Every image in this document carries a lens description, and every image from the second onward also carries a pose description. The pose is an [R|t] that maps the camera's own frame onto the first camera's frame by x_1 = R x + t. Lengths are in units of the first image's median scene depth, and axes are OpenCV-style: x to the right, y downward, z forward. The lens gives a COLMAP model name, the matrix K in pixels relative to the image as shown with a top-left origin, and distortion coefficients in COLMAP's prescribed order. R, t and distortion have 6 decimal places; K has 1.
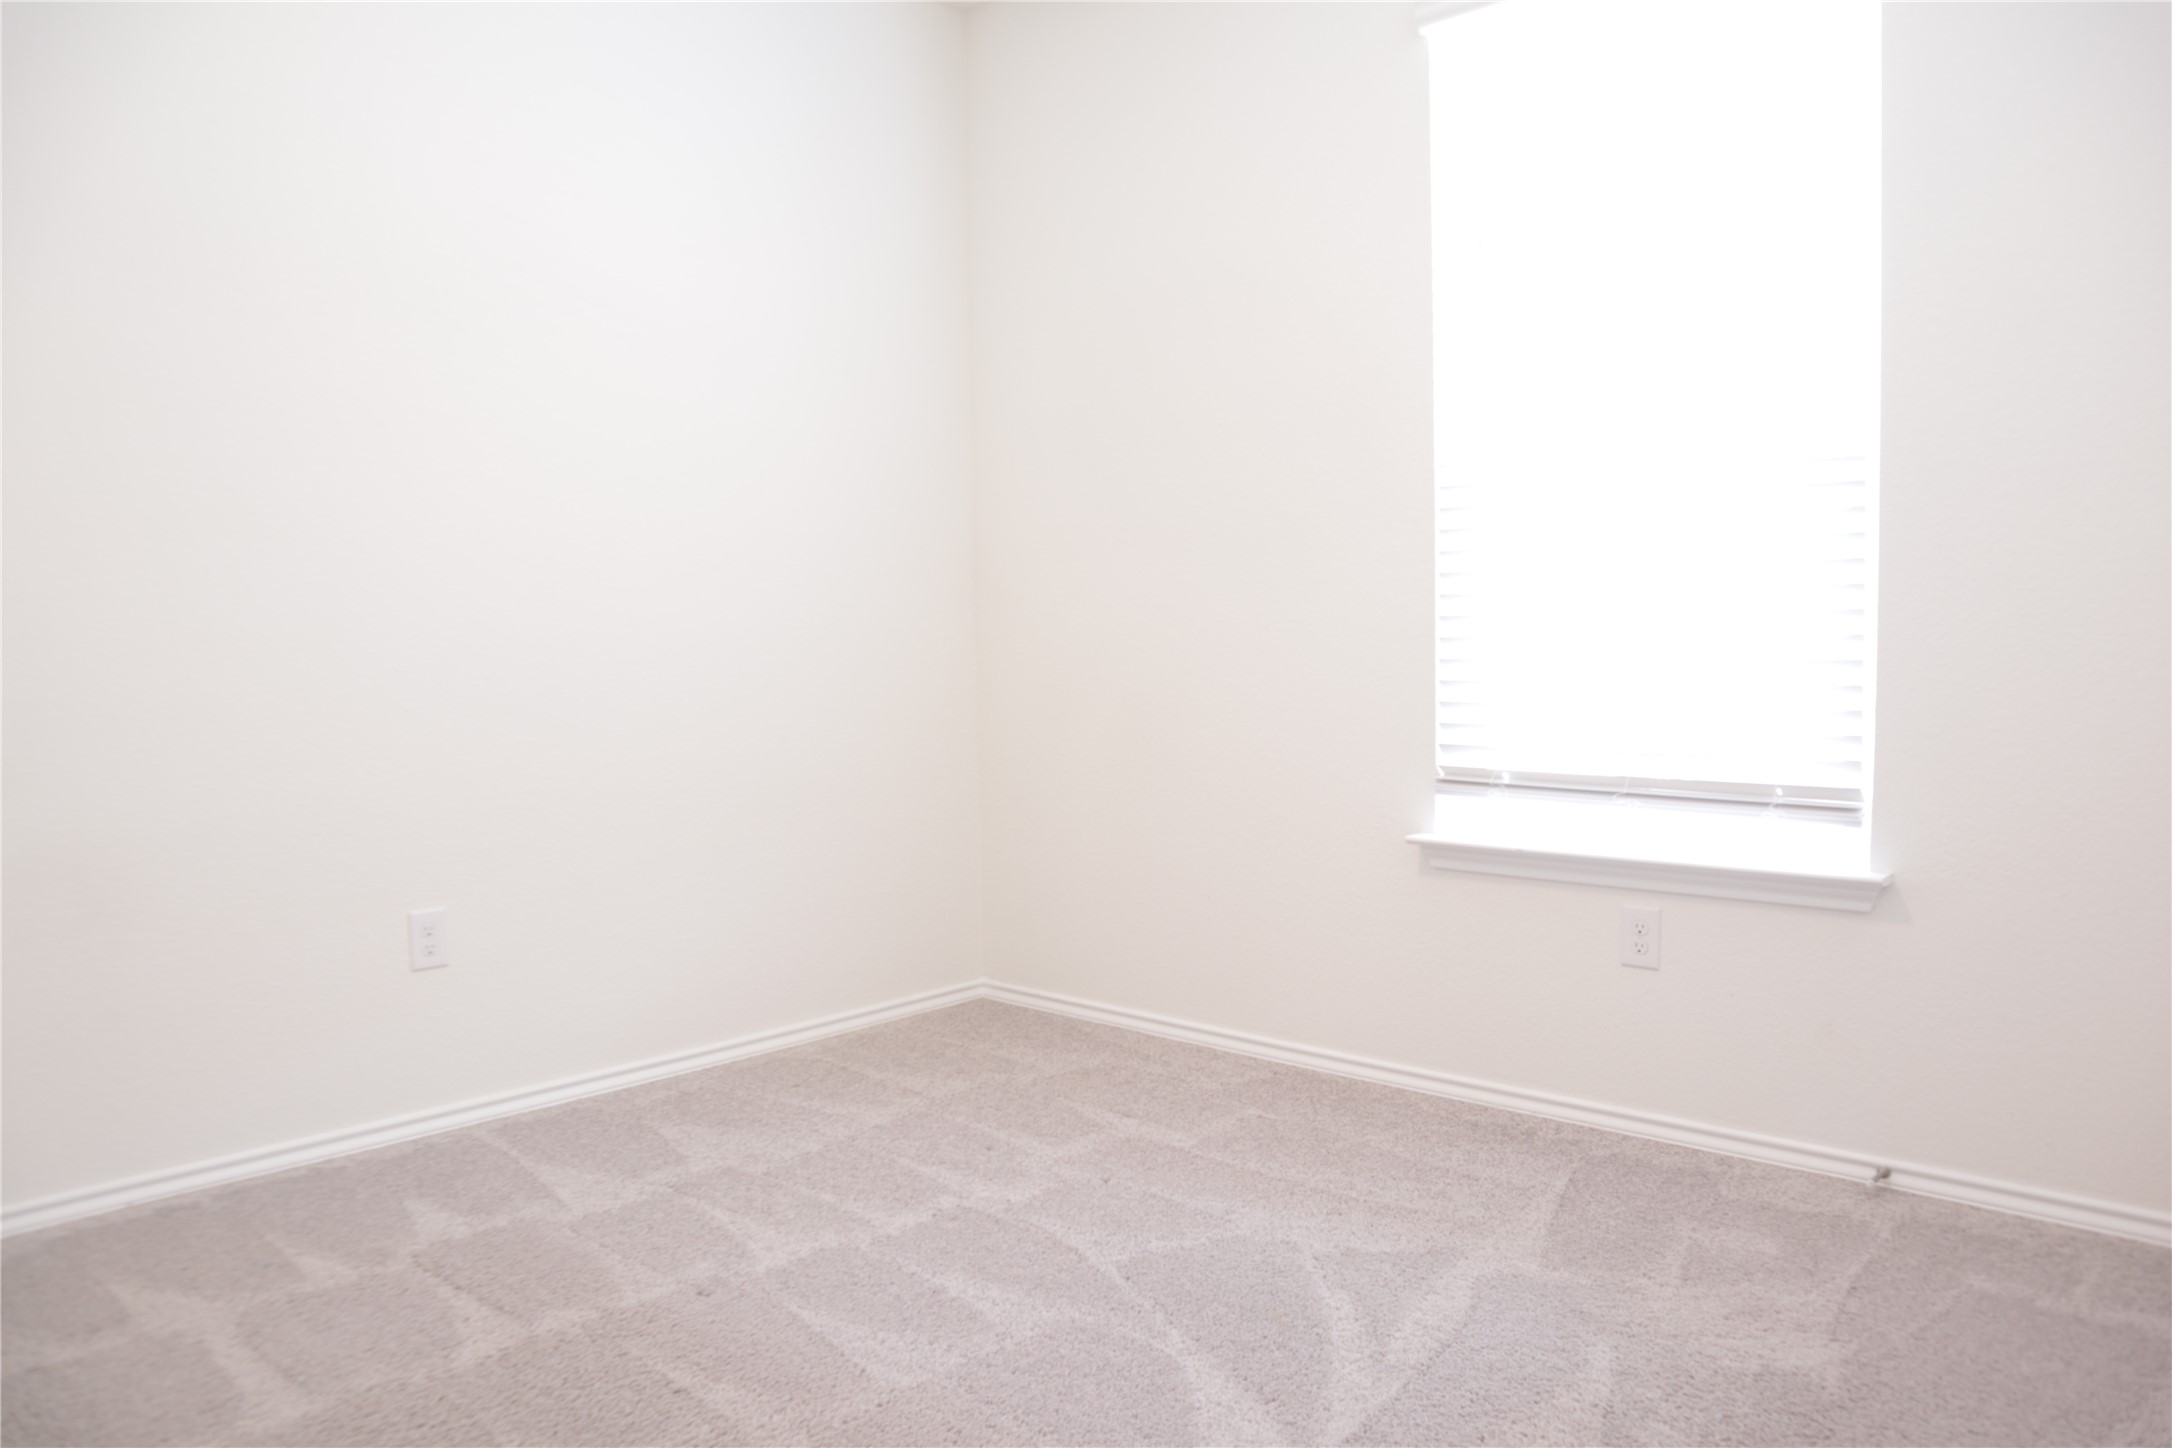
lens RADIAL K [[1510.9, 0, 1087.5], [0, 1510.9, 726.0], [0, 0, 1]] dist [-0.126673, 0.083228]
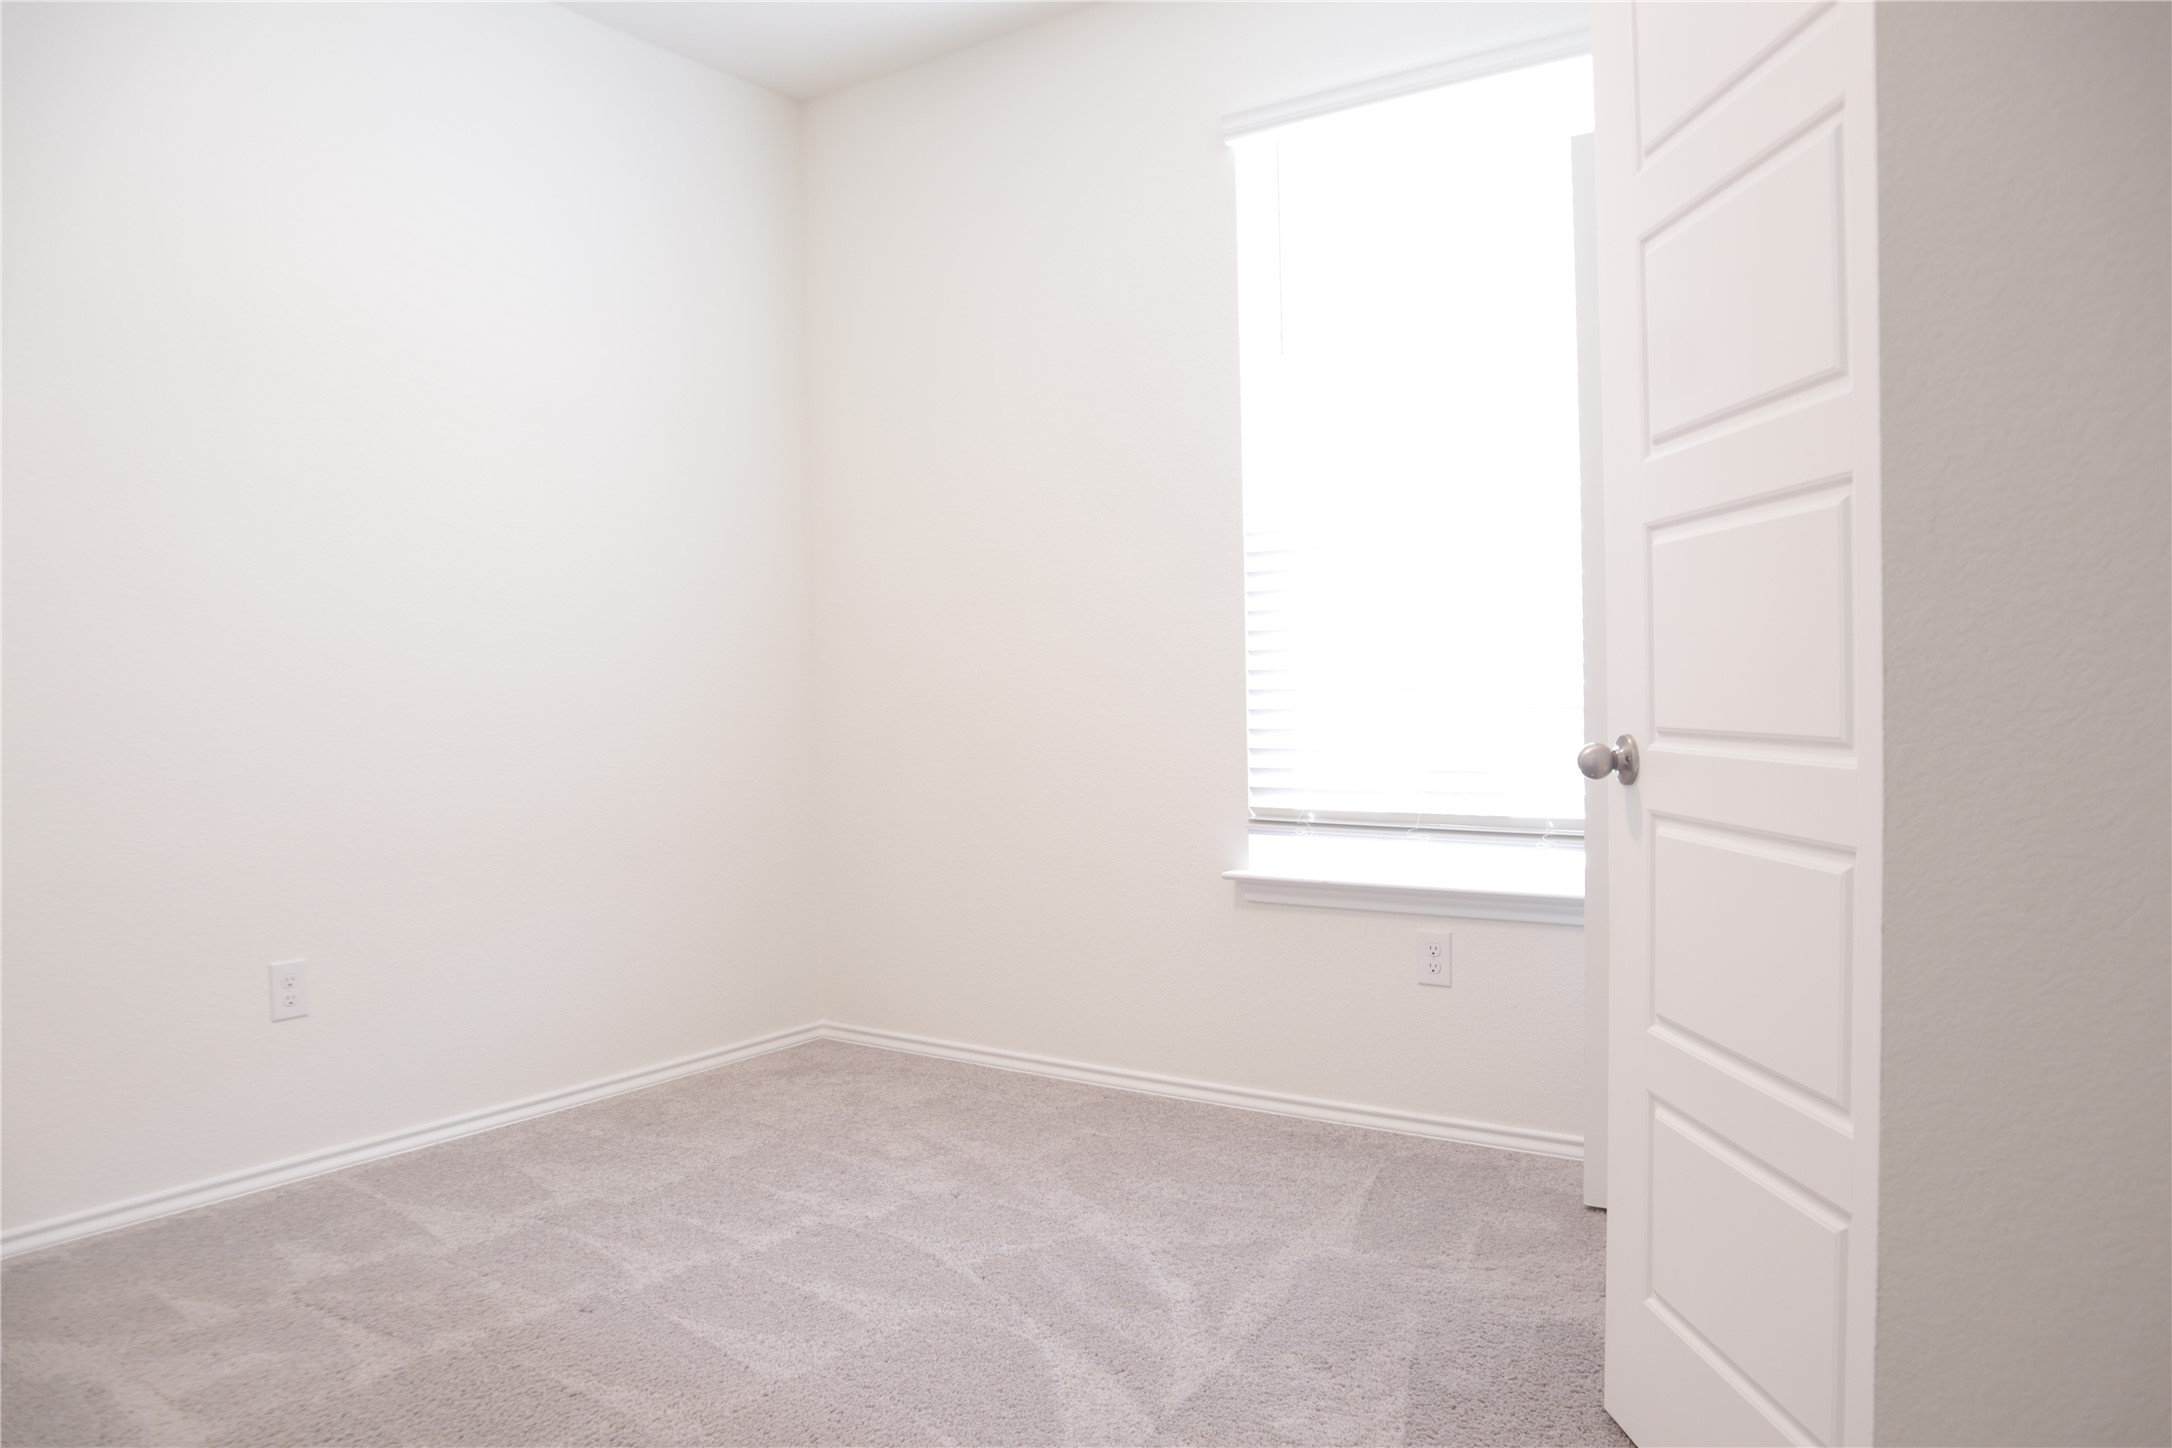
lens RADIAL K [[1510.9, 0, 1088.0], [0, 1510.9, 721.3], [0, 0, 1]] dist [-0.126673, 0.083228]
pose [[0.991826, -0.008370, 0.127321, -0.028890], [0.013398, 0.999162, -0.038684, 0.005754], [-0.126891, 0.040074, 0.991107, -0.096370]]
